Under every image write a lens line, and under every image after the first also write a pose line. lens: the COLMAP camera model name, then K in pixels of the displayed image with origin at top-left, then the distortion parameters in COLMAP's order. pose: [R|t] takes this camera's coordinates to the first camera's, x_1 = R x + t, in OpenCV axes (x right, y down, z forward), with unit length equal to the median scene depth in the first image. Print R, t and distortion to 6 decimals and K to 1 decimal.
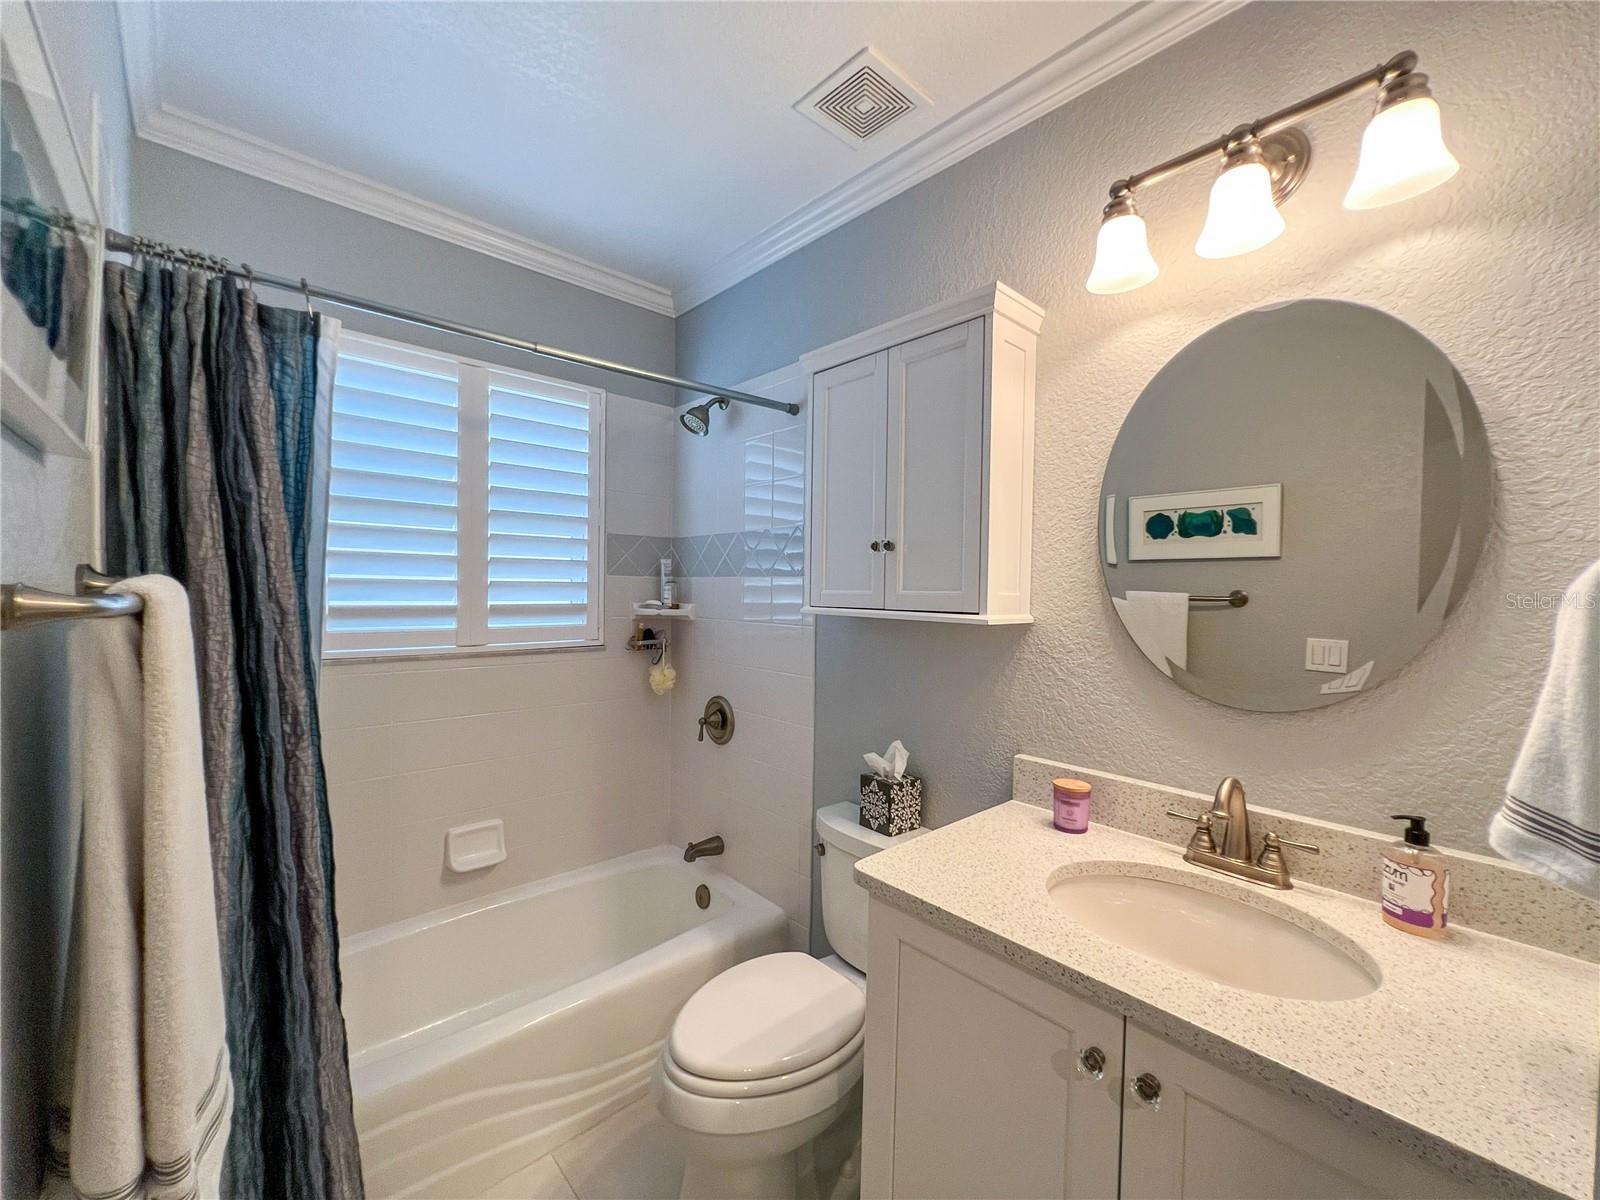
lens RADIAL K [[644.9, 0, 801.5], [0, 644.9, 593.9], [0, 0, 1]] dist [-0.003501, 0.000246]
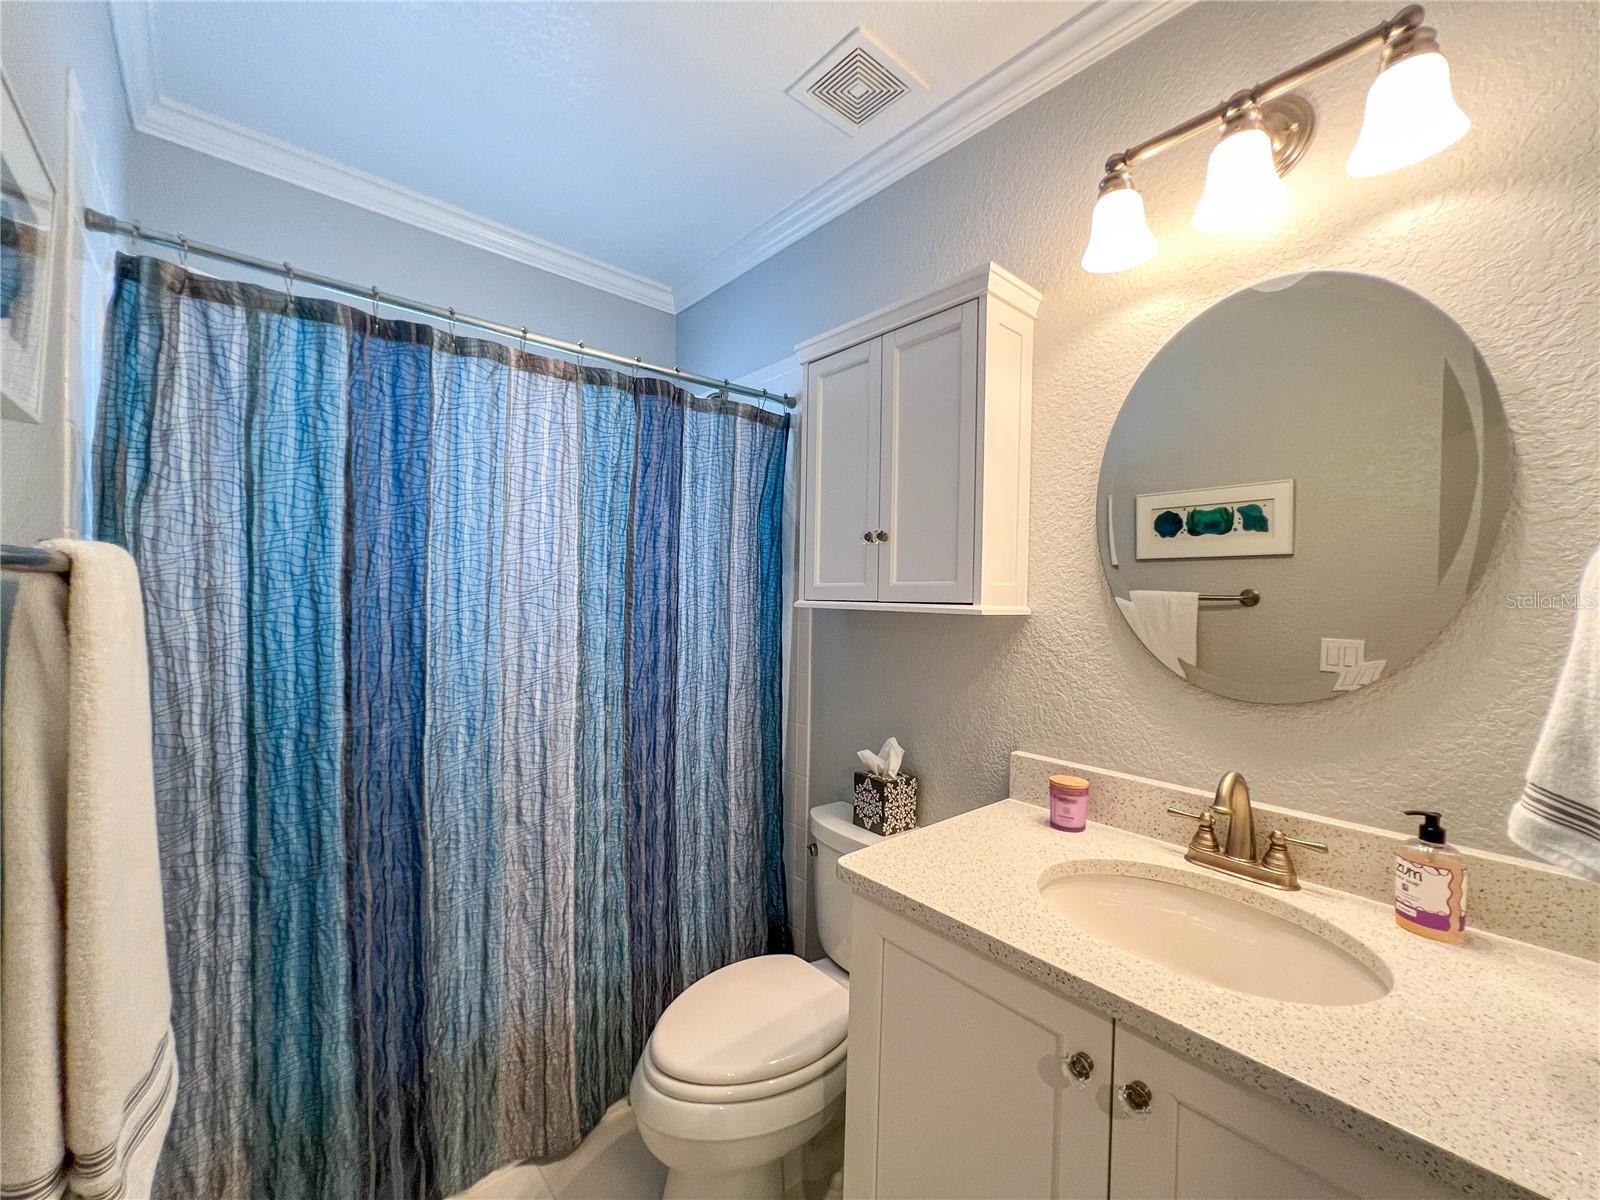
lens RADIAL K [[644.9, 0, 801.5], [0, 644.9, 593.9], [0, 0, 1]] dist [-0.003501, 0.000246]
pose [[0.999809, 0.003229, -0.019292, 0.042726], [-0.003479, 0.999911, -0.012919, 0.033995], [0.019249, 0.012983, 0.999730, 0.031158]]
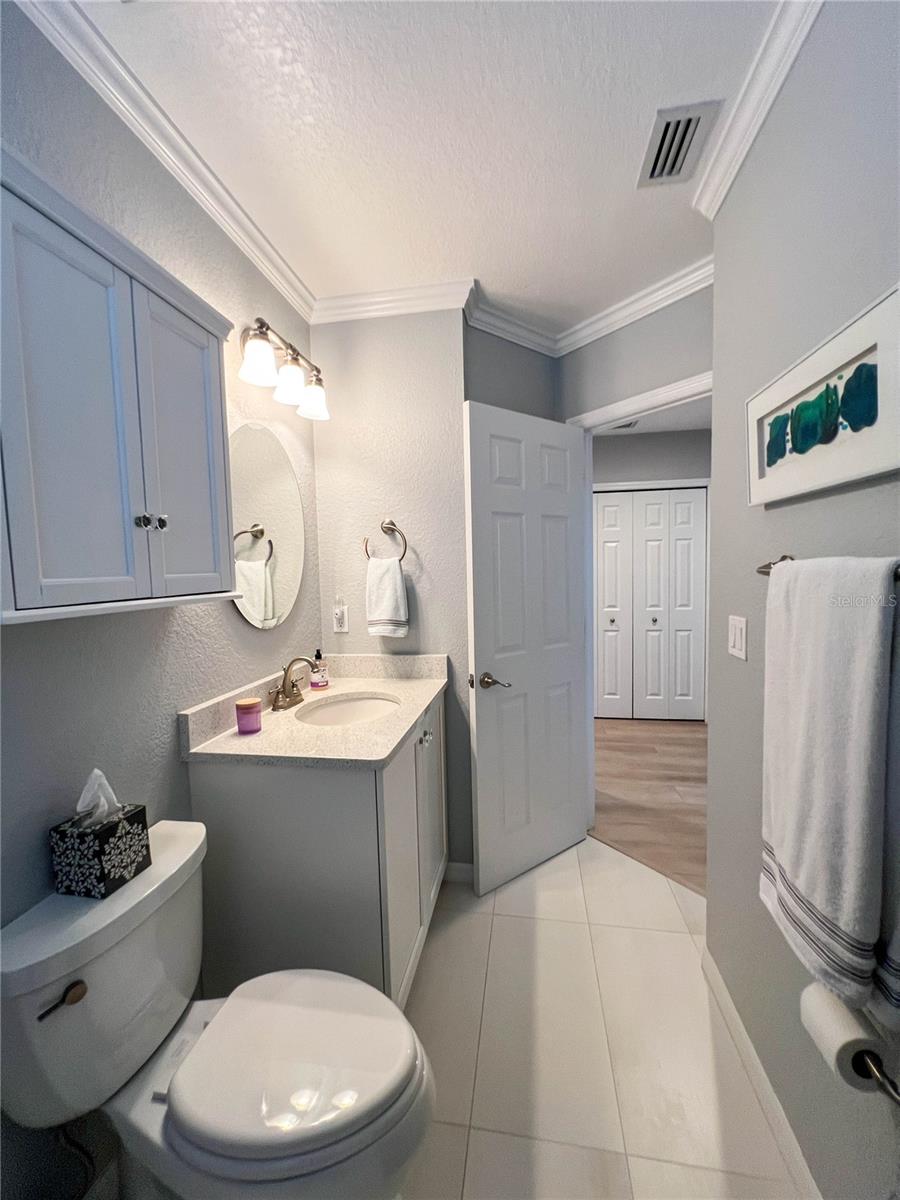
lens RADIAL K [[483.7, 0, 450.0], [0, 483.7, 600.0], [0, 0, 1]] dist [-0.003501, 0.000246]
pose [[-0.611474, -0.054202, 0.789406, -0.805369], [0.028971, 0.995449, 0.090791, -0.025371], [-0.790734, 0.078386, -0.607120, 1.423868]]
